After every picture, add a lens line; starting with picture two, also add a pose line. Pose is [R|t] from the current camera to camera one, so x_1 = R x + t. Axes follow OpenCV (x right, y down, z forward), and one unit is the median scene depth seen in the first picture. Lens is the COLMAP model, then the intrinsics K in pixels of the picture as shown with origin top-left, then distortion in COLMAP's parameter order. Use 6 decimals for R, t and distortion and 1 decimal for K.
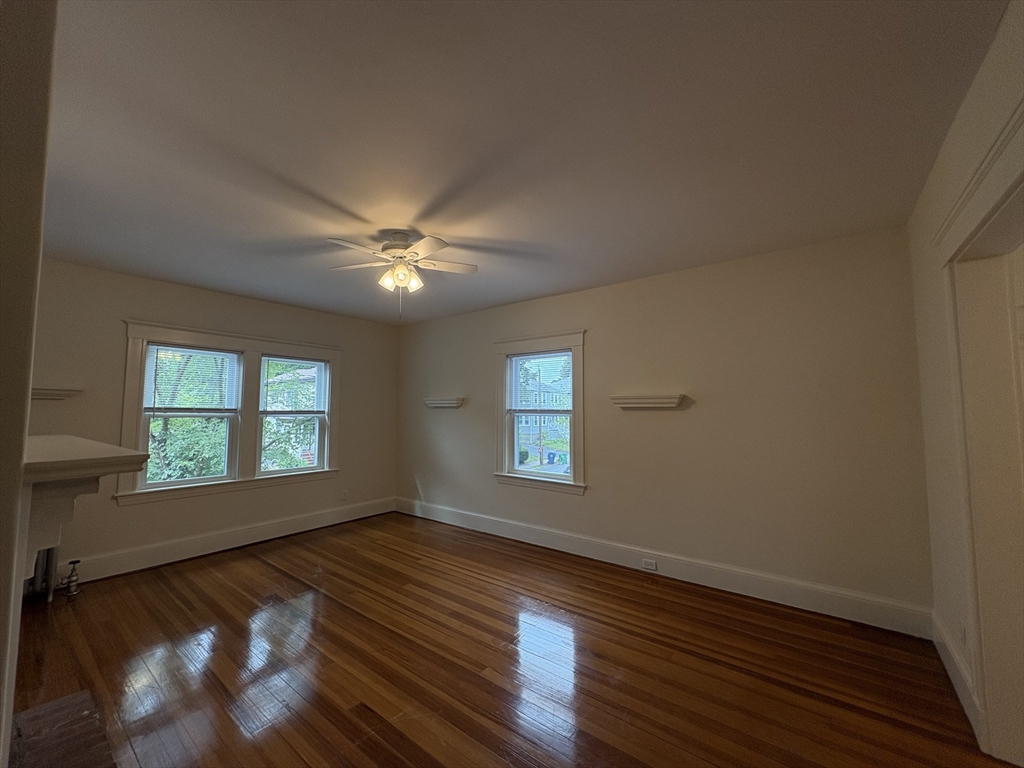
lens RADIAL K [[401.7, 0, 510.4], [0, 401.7, 391.1], [0, 0, 1]] dist [-0.007459, -0.000457]
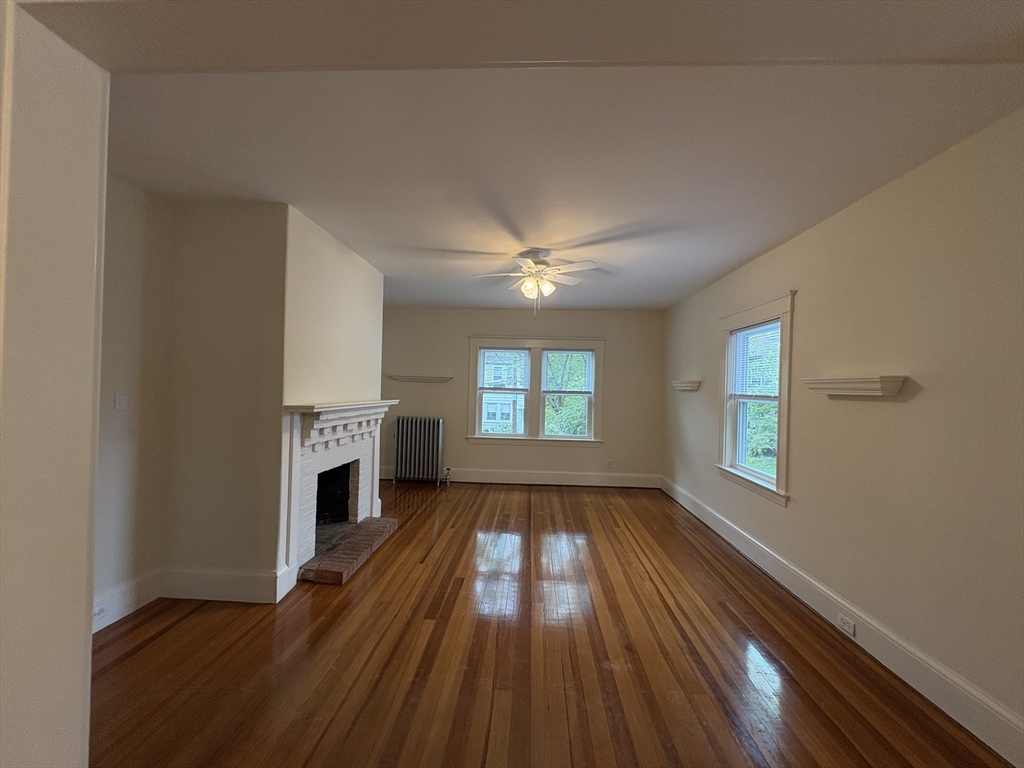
lens RADIAL K [[401.7, 0, 517.5], [0, 401.7, 388.9], [0, 0, 1]] dist [-0.007459, -0.000457]
pose [[0.586059, 0.016616, -0.810098, 0.491403], [0.013100, 0.999465, 0.029977, 0.002088], [0.810163, -0.028181, 0.585527, 0.136038]]
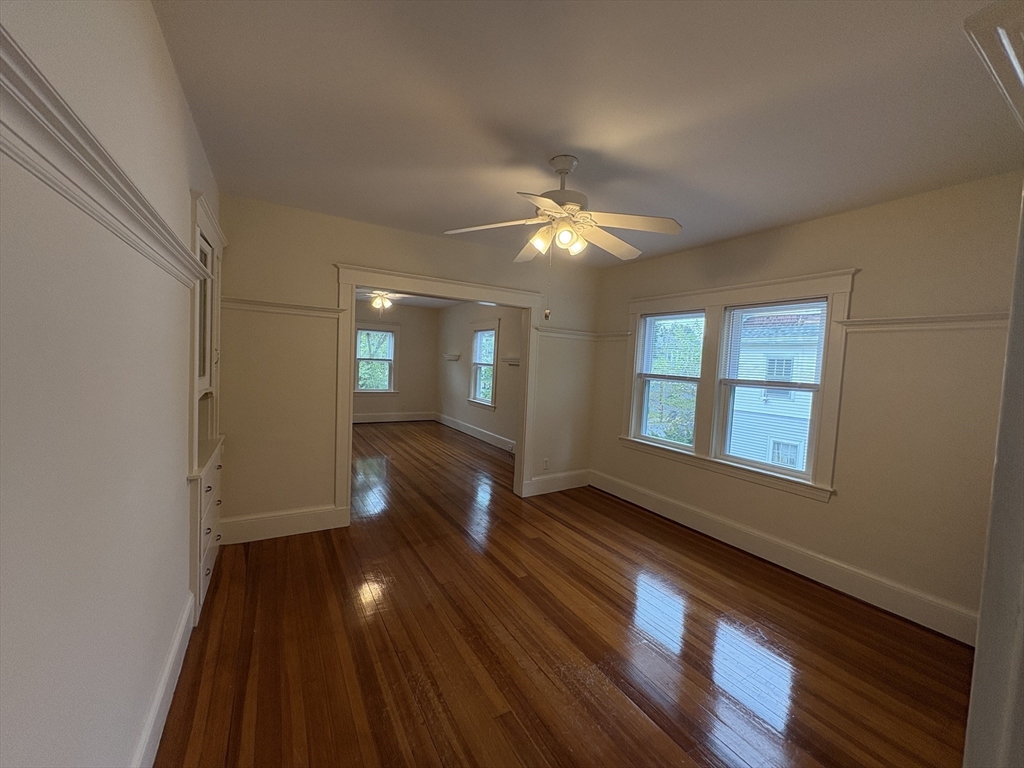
lens RADIAL K [[401.7, 0, 503.9], [0, 401.7, 383.7], [0, 0, 1]] dist [-0.007459, -0.000457]
pose [[0.928601, 0.064538, -0.365424, 0.855673], [-0.033158, 0.995252, 0.091511, -0.031083], [0.369595, -0.072860, 0.926332, -0.626587]]
